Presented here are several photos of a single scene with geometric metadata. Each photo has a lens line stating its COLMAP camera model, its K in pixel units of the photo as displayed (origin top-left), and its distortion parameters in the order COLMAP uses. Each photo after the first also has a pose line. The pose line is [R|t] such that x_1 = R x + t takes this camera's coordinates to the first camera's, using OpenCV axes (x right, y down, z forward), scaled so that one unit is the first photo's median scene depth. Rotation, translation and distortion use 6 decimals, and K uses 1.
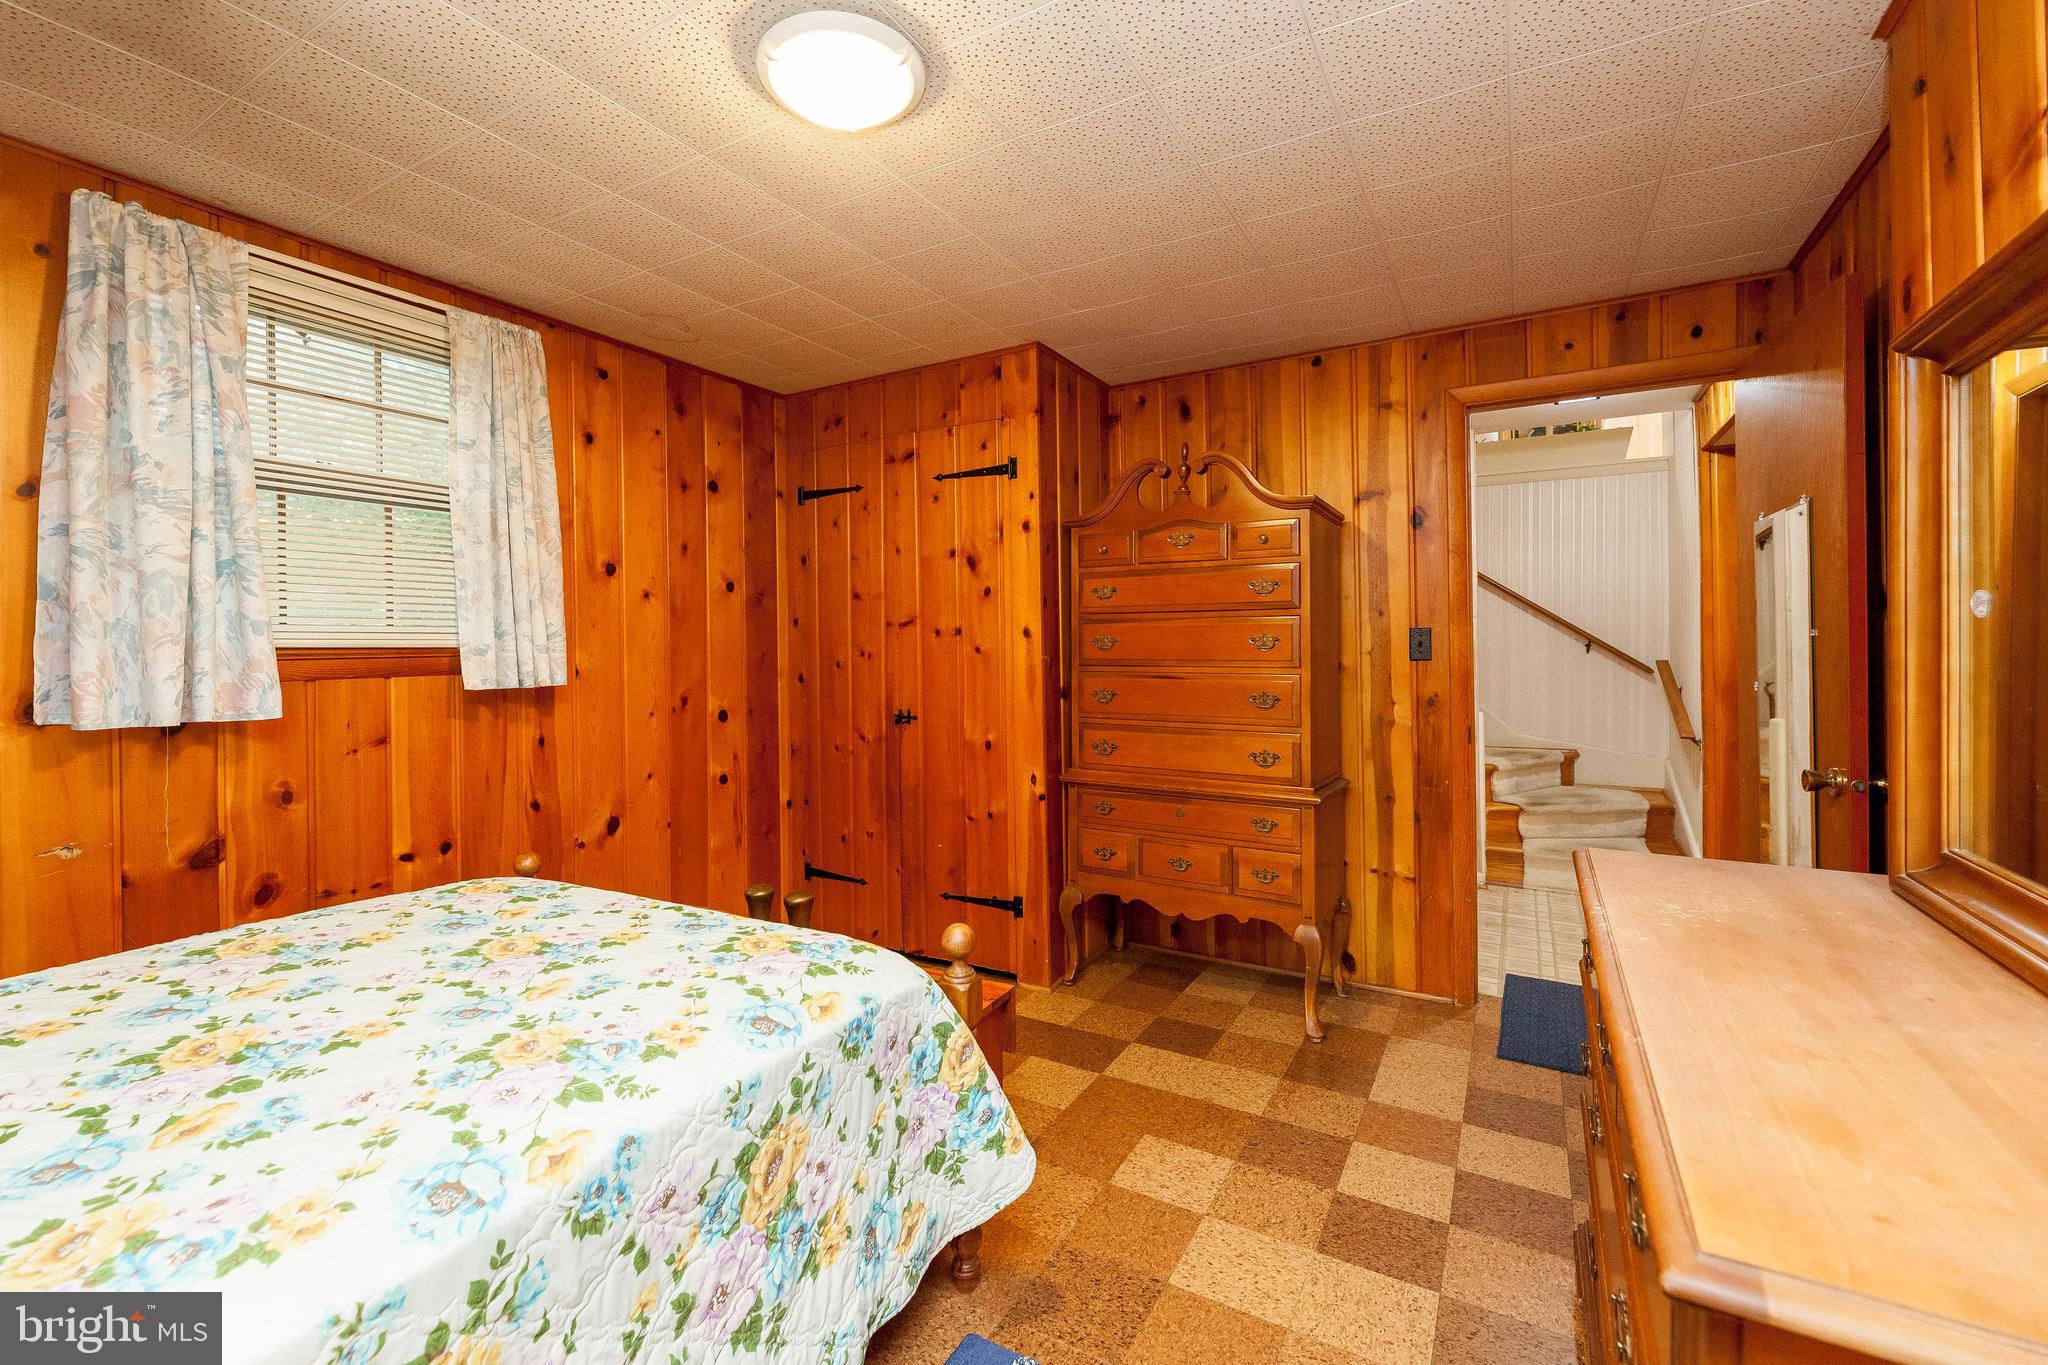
lens RADIAL K [[856.7, 0, 1014.3], [0, 856.7, 643.3], [0, 0, 1]] dist [0.000835, -0.000132]
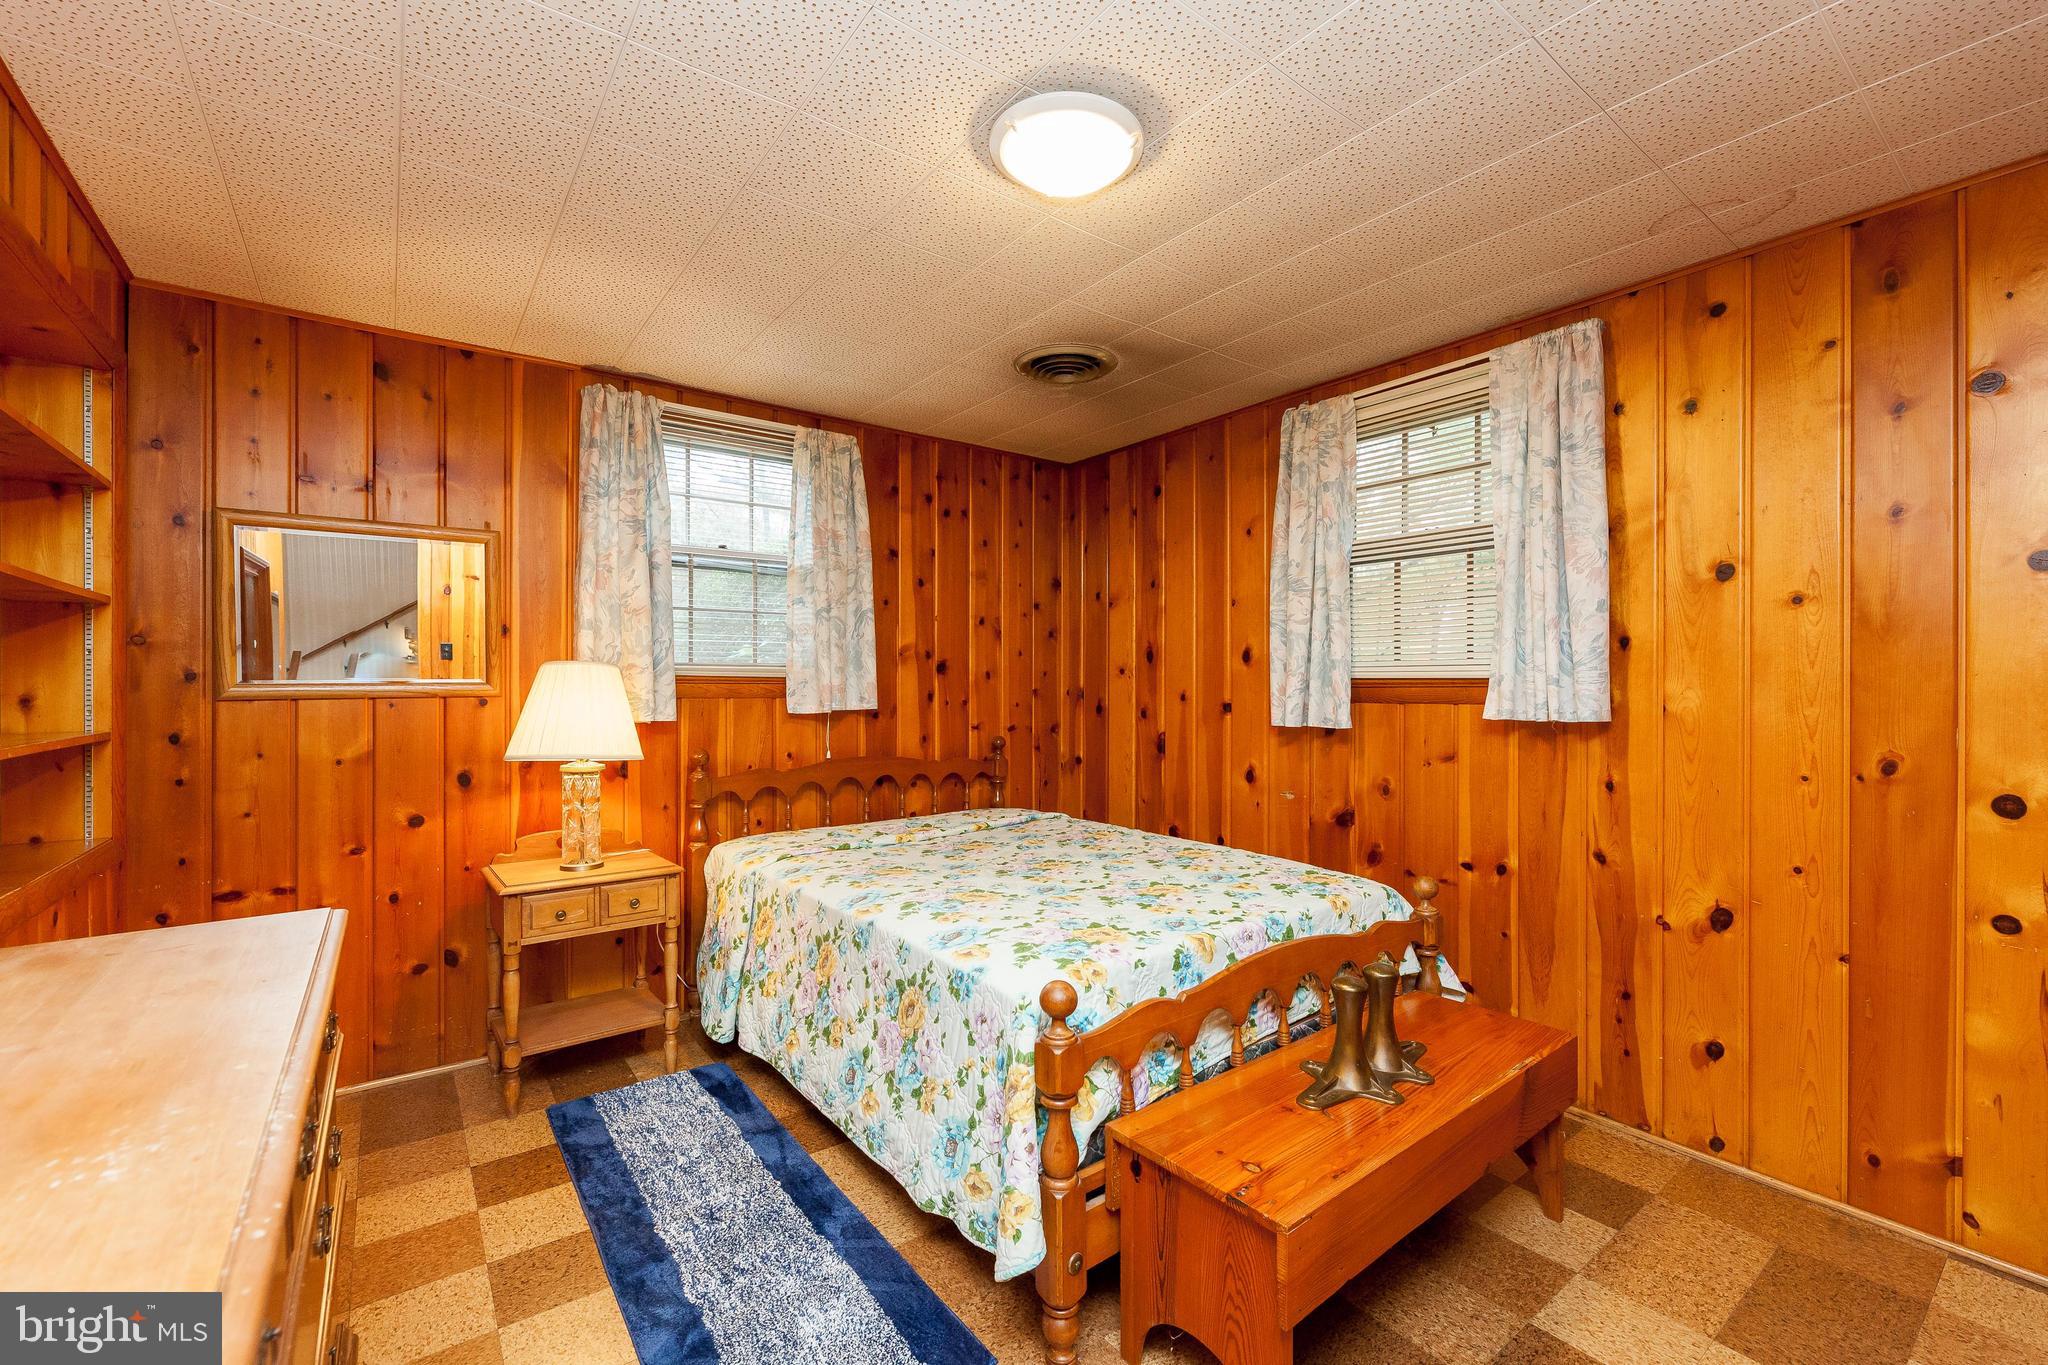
lens RADIAL K [[856.7, 0, 1023.7], [0, 856.7, 687.1], [0, 0, 1]] dist [0.000835, -0.000132]
pose [[-0.382038, 0.012366, -0.924064, 0.619503], [0.005560, 0.999923, 0.011082, 0.001505], [0.924130, -0.000904, -0.382078, 1.023952]]
